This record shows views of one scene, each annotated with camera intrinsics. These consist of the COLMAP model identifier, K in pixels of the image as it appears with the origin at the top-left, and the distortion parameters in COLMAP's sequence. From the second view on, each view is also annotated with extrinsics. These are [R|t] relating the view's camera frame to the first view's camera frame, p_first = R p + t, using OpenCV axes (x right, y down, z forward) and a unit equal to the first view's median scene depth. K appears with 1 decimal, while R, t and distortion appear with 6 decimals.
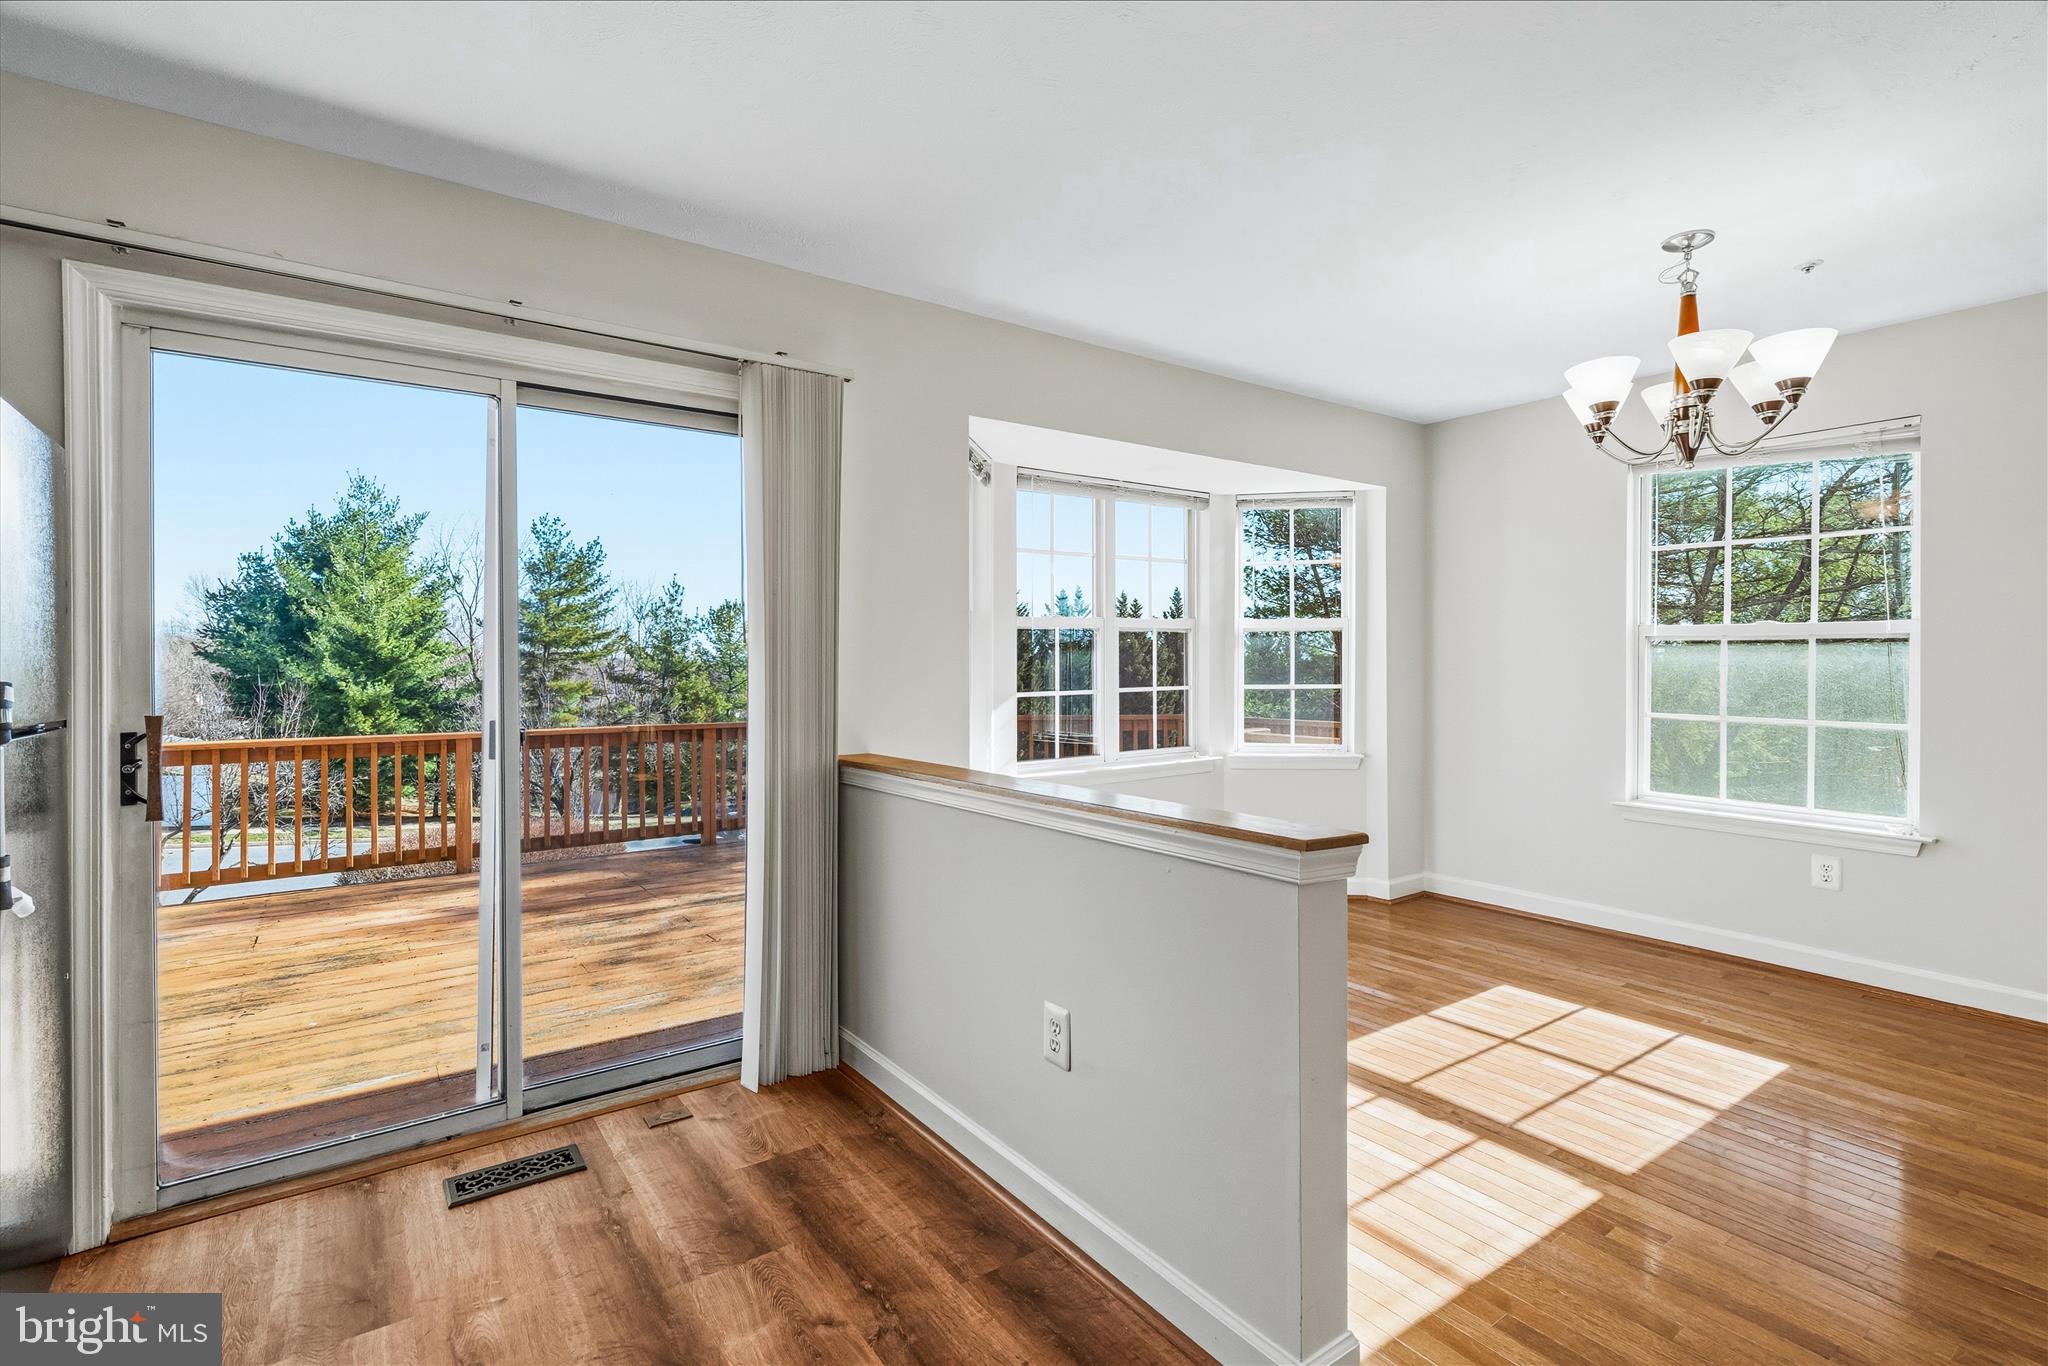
lens RADIAL K [[972.5, 0, 1024.0], [0, 972.5, 683.0], [0, 0, 1]] dist [-0.004413, -0.000977]
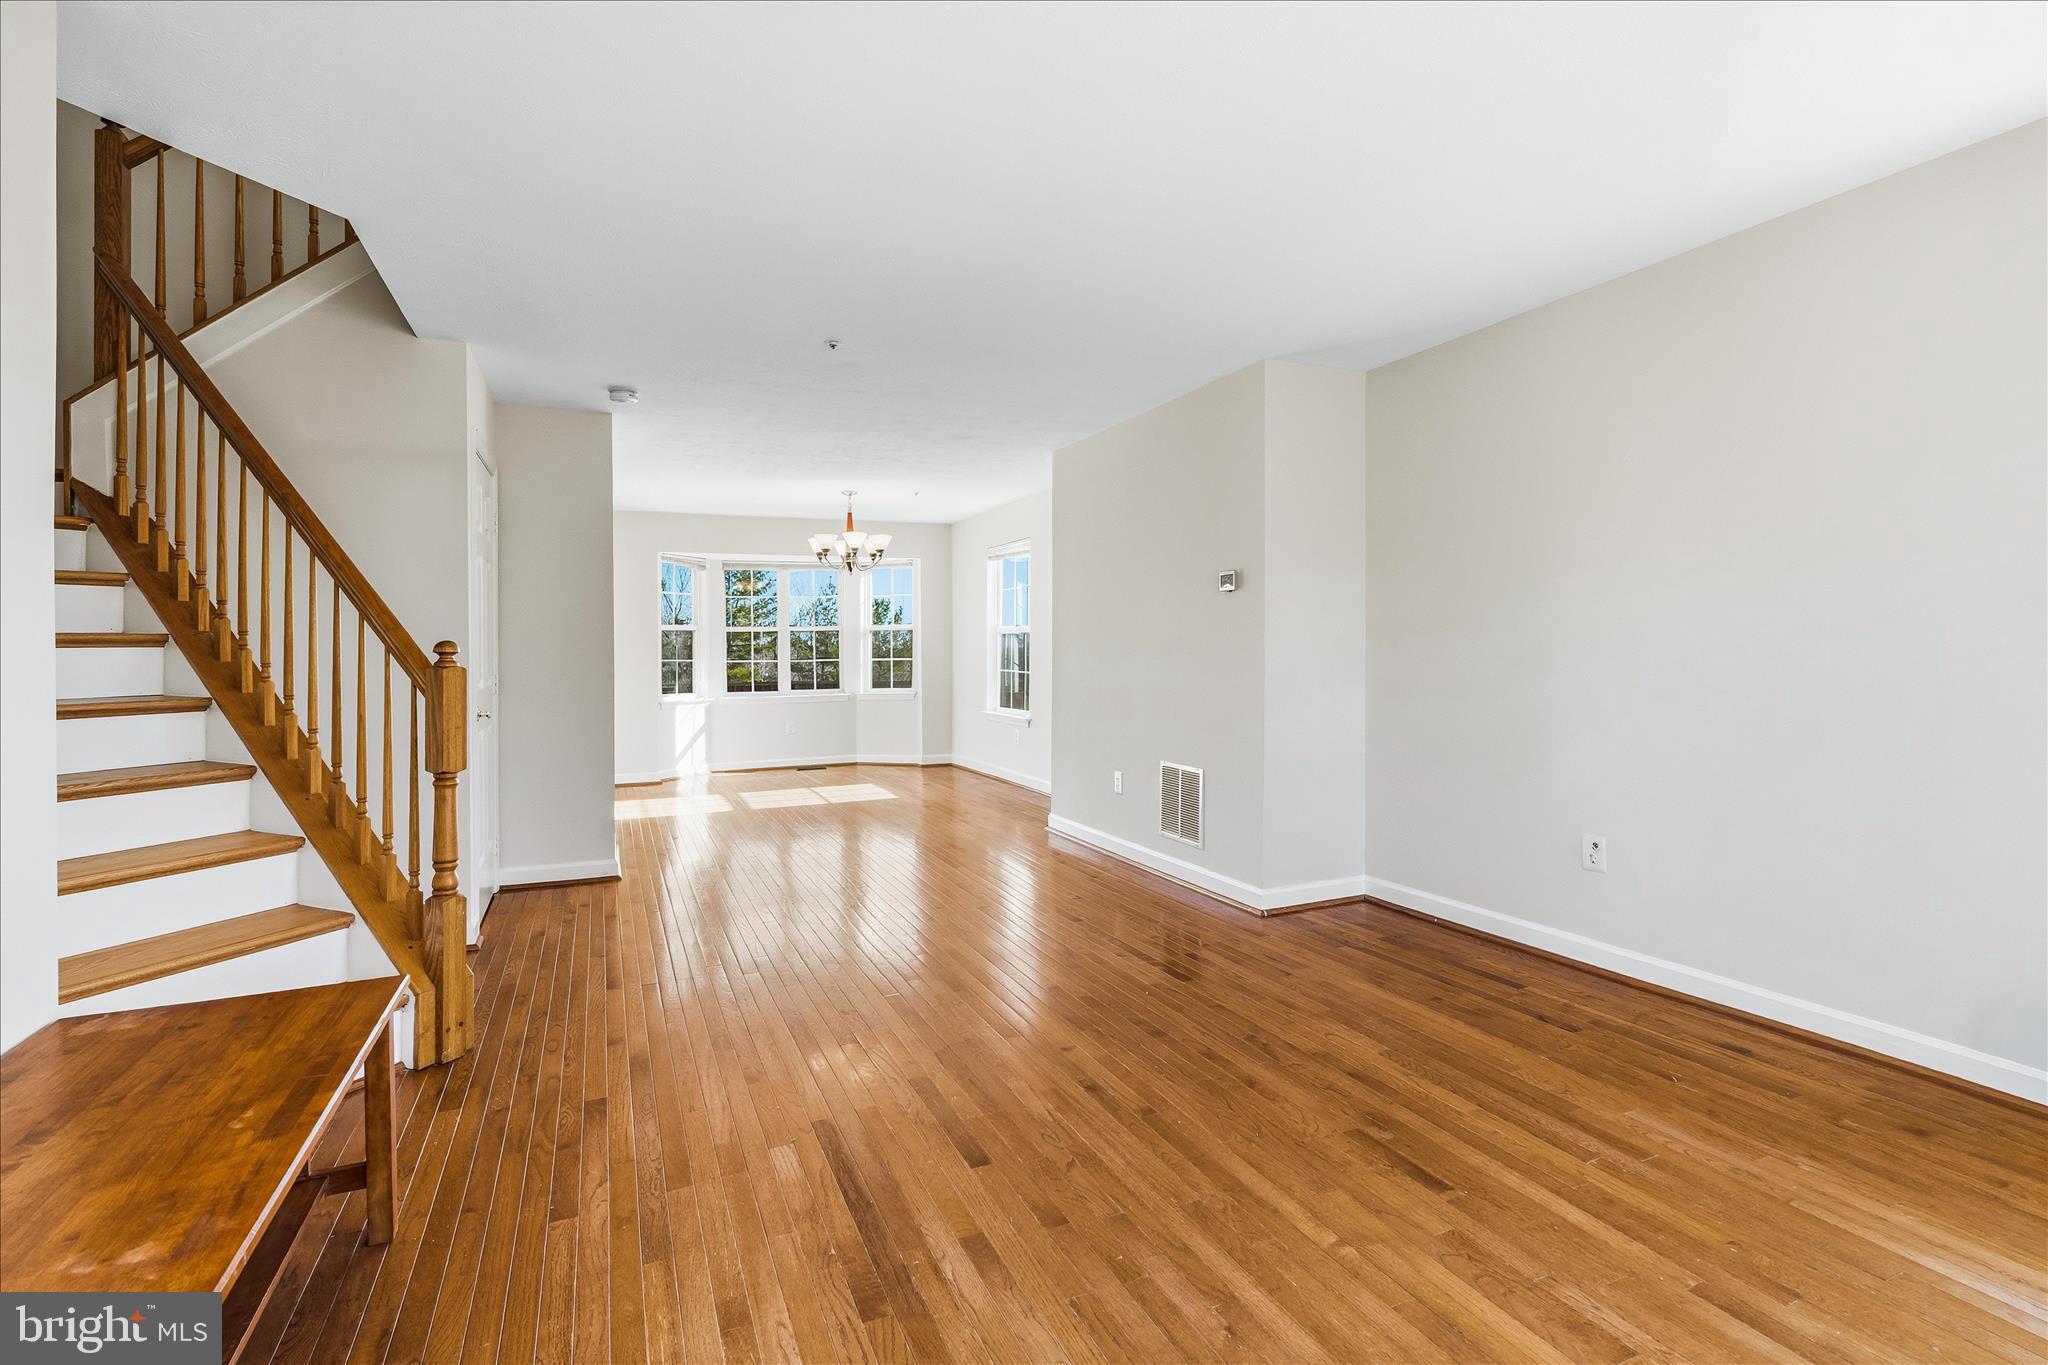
lens RADIAL K [[972.5, 0, 1024.0], [0, 972.5, 682.5], [0, 0, 1]] dist [-0.004413, -0.000977]
pose [[0.982654, 0.003510, -0.185414, 0.967870], [-0.002232, 0.999972, 0.007104, 0.037299], [0.185434, -0.006567, 0.982635, -0.972274]]
